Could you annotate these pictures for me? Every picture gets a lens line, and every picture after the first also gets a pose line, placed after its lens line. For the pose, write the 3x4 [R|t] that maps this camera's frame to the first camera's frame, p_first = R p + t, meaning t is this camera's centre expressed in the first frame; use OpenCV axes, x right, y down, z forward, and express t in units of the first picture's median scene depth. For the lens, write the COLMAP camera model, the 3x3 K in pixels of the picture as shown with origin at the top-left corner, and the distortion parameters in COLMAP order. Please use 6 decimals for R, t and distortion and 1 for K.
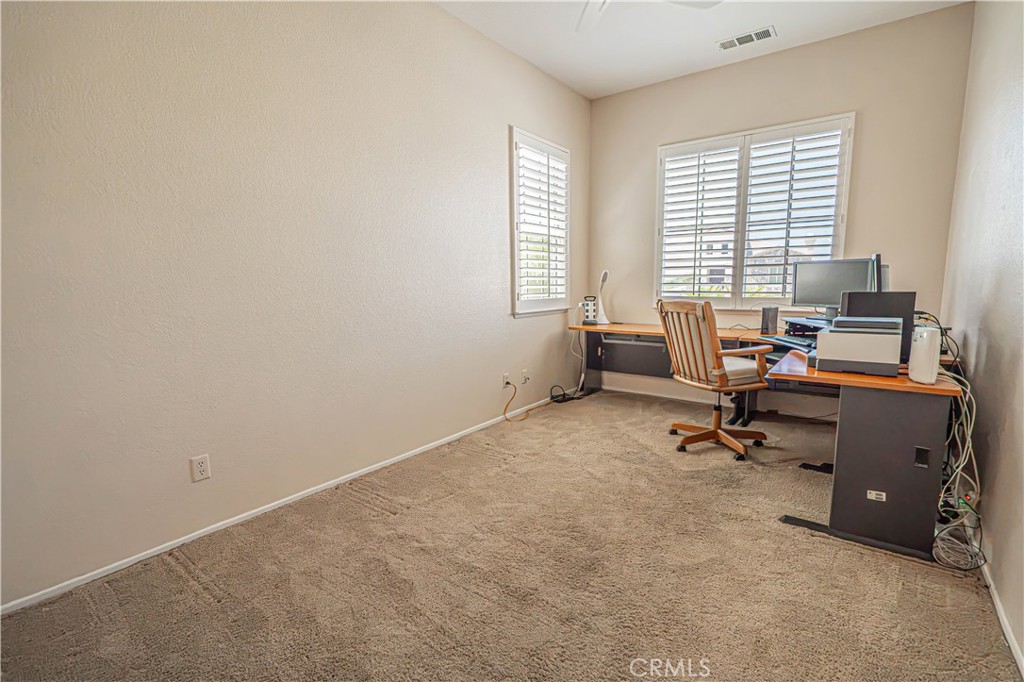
lens RADIAL K [[466.6, 0, 516.4], [0, 466.6, 341.6], [0, 0, 1]] dist [0.003390, 0.000137]
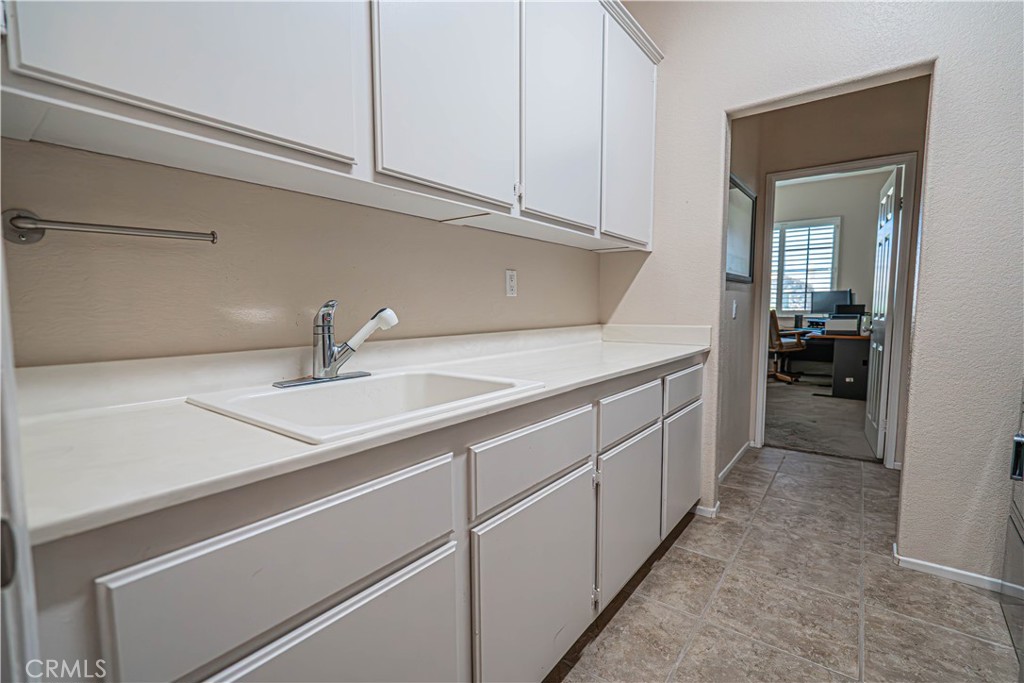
lens RADIAL K [[466.6, 0, 507.9], [0, 466.6, 344.0], [0, 0, 1]] dist [0.003390, 0.000137]
pose [[0.999842, 0.006880, -0.016362, -0.674503], [-0.007697, 0.998700, -0.050396, 0.165397], [0.015994, 0.050514, 0.998595, -1.012590]]
